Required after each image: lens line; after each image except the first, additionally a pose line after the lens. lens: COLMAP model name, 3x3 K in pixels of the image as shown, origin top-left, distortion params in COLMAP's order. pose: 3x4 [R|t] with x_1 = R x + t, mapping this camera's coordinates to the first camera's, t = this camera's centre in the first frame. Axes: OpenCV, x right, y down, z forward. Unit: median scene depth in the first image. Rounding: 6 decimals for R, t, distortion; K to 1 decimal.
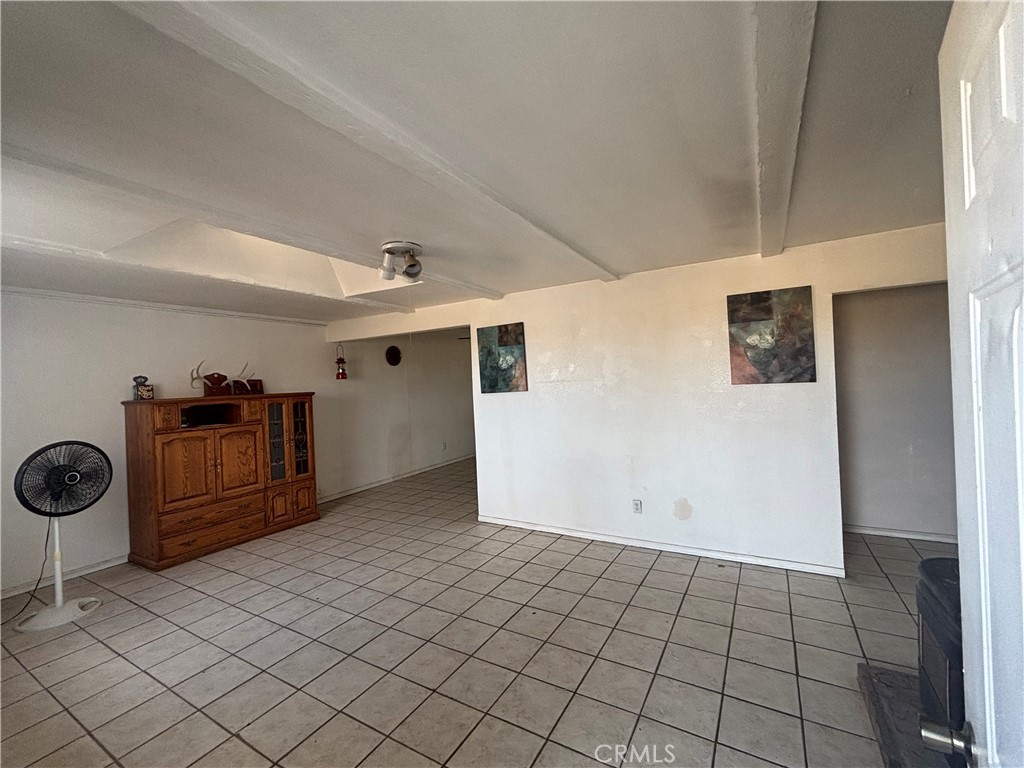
lens RADIAL K [[420.5, 0, 504.6], [0, 420.5, 384.4], [0, 0, 1]] dist [-0.000368, 0.000551]
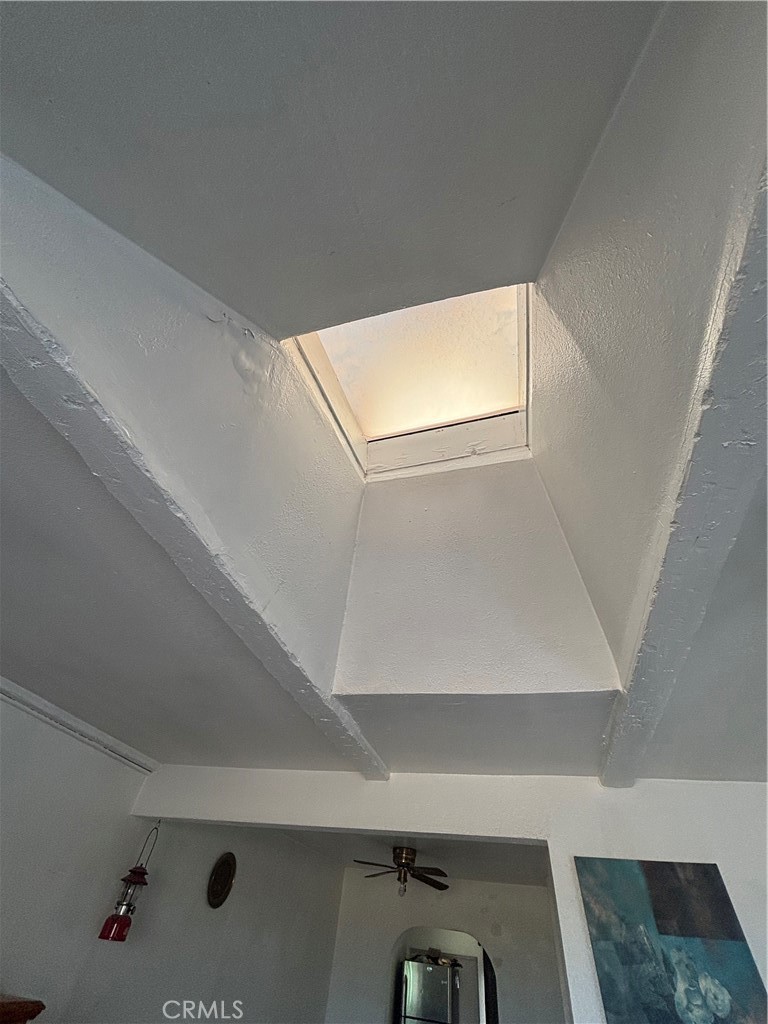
lens RADIAL K [[420.5, 0, 378.3], [0, 420.5, 508.5], [0, 0, 1]] dist [-0.000368, 0.000551]
pose [[0.959104, 0.272685, 0.075916, -0.506873], [-0.132013, 0.668171, -0.732202, -0.045994], [-0.250385, 0.692236, 0.676844, 0.722010]]
